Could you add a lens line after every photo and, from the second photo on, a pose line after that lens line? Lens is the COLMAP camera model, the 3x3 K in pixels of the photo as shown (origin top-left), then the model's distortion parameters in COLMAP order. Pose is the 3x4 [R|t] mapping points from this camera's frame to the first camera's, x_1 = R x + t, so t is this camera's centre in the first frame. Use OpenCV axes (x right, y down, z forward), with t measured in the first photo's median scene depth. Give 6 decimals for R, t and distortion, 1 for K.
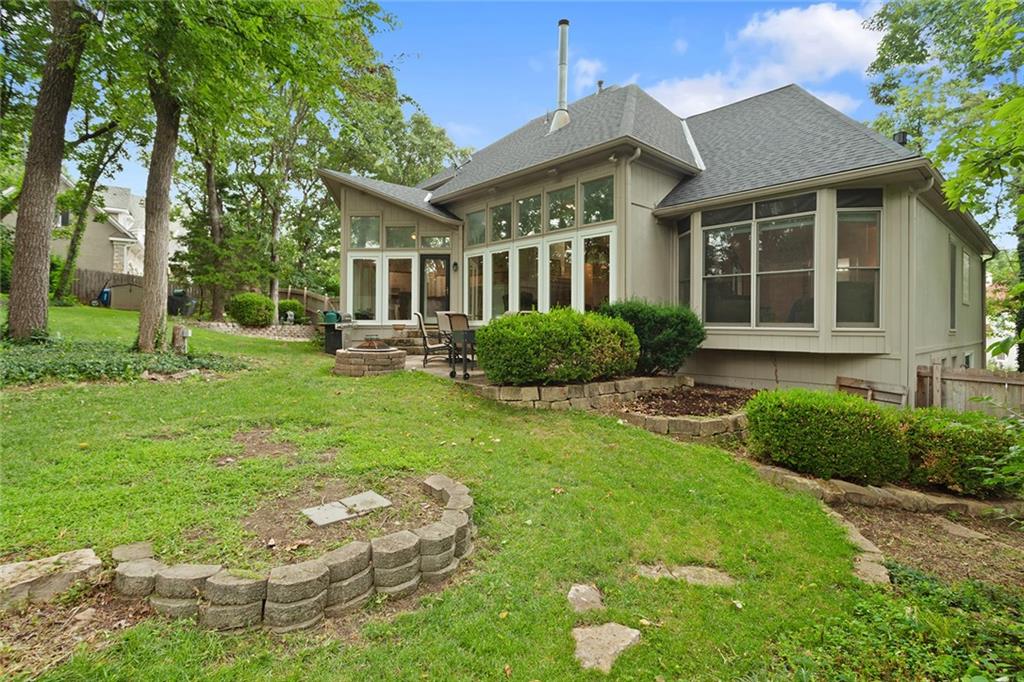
lens RADIAL K [[497.7, 0, 508.4], [0, 497.7, 331.5], [0, 0, 1]] dist [0.014216, 0.000252]
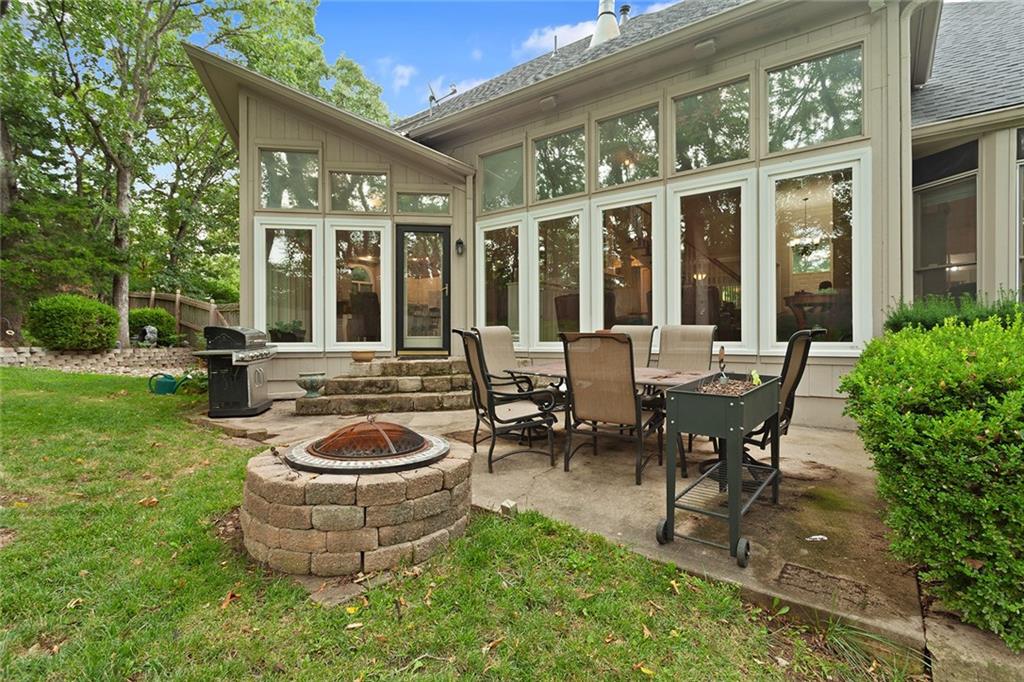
lens RADIAL K [[497.7, 0, 518.2], [0, 497.7, 345.7], [0, 0, 1]] dist [0.014216, 0.000252]
pose [[0.980791, -0.010074, 0.194799, -0.151162], [0.009895, 0.999949, 0.001890, -0.017895], [-0.194808, 0.000074, 0.980841, 0.419942]]
